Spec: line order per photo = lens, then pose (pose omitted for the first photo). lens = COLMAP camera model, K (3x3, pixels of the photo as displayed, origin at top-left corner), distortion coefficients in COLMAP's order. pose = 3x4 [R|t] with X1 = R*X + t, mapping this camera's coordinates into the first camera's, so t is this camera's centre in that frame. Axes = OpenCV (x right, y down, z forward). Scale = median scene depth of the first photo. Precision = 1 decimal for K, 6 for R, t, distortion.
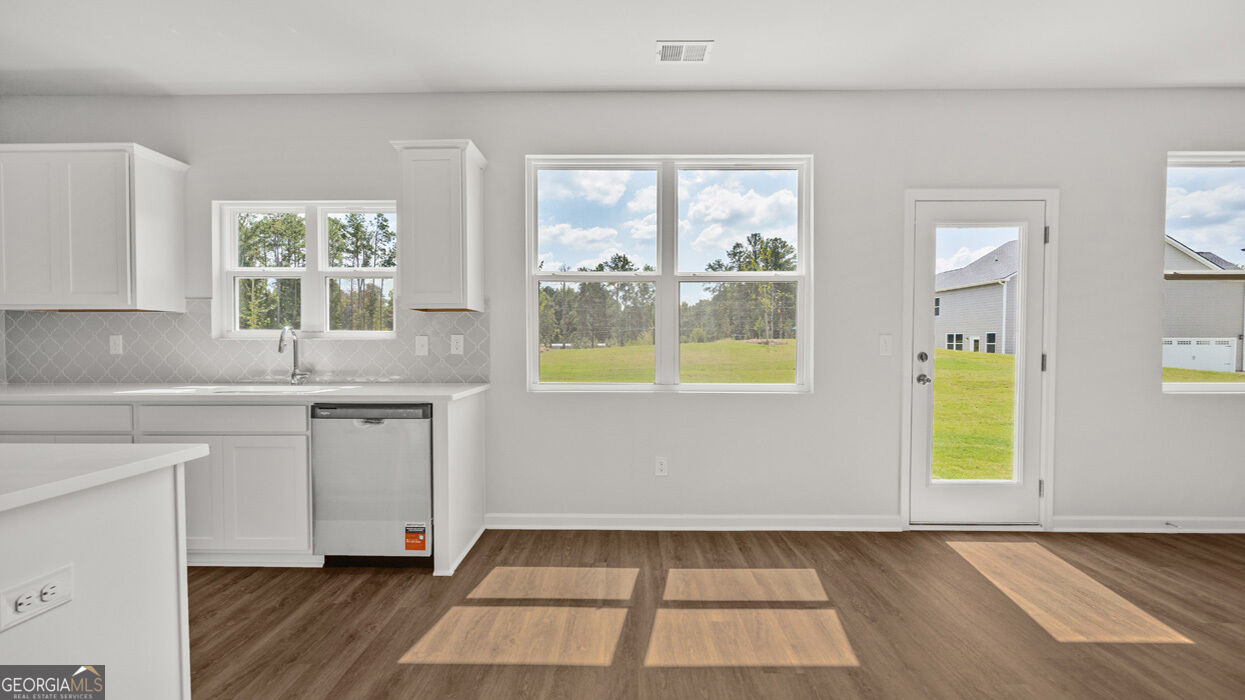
lens RADIAL K [[476.4, 0, 621.5], [0, 476.4, 348.4], [0, 0, 1]] dist [-0.003117, -0.000504]
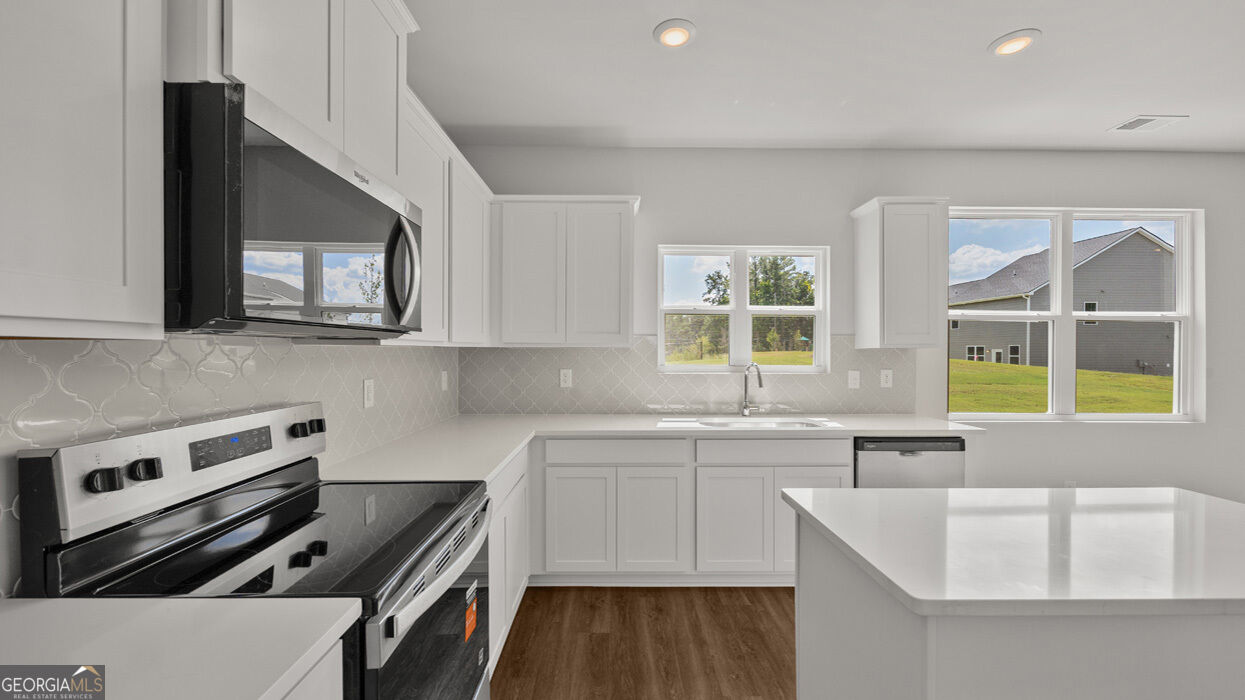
lens RADIAL K [[476.4, 0, 615.5], [0, 476.4, 349.8], [0, 0, 1]] dist [-0.003117, -0.000504]
pose [[0.999794, 0.001979, 0.020181, -1.003269], [-0.001656, 0.999871, -0.015989, -0.055912], [-0.020210, 0.015953, 0.999668, -0.079140]]
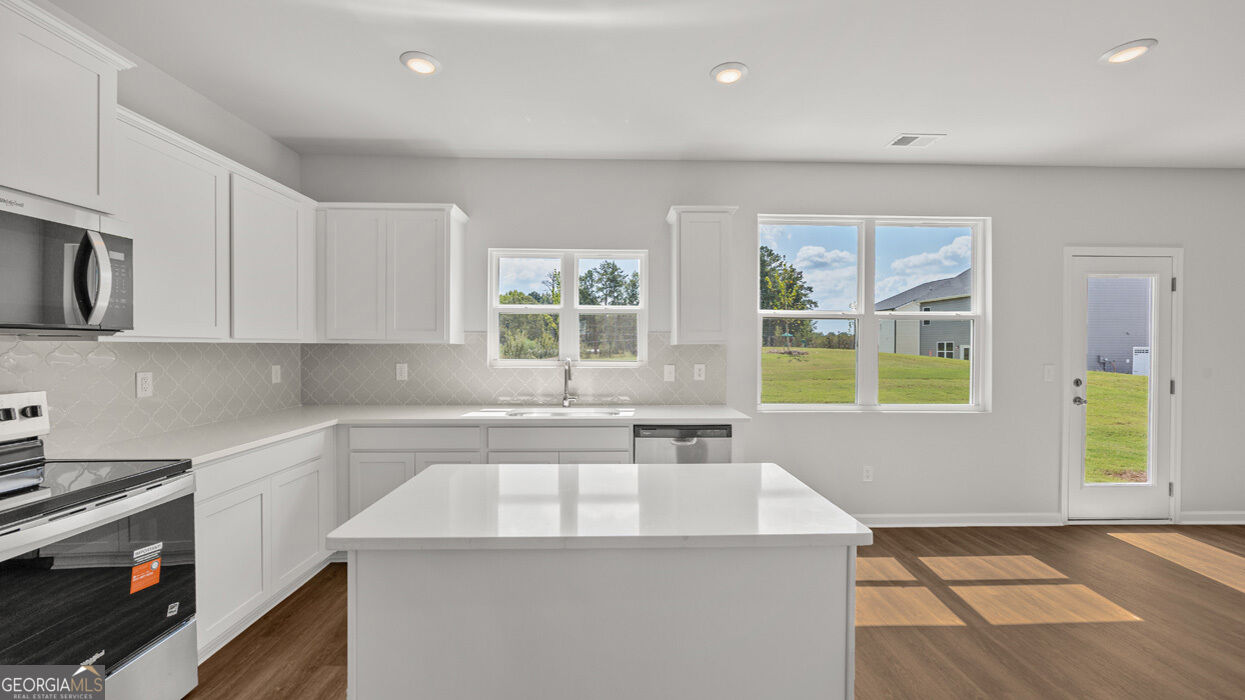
lens RADIAL K [[476.4, 0, 618.7], [0, 476.4, 346.9], [0, 0, 1]] dist [-0.003117, -0.000504]
pose [[0.999266, 0.002834, 0.038204, -0.600268], [-0.002331, 0.999910, -0.013209, -0.055780], [-0.038238, 0.013111, 0.999183, -0.179844]]
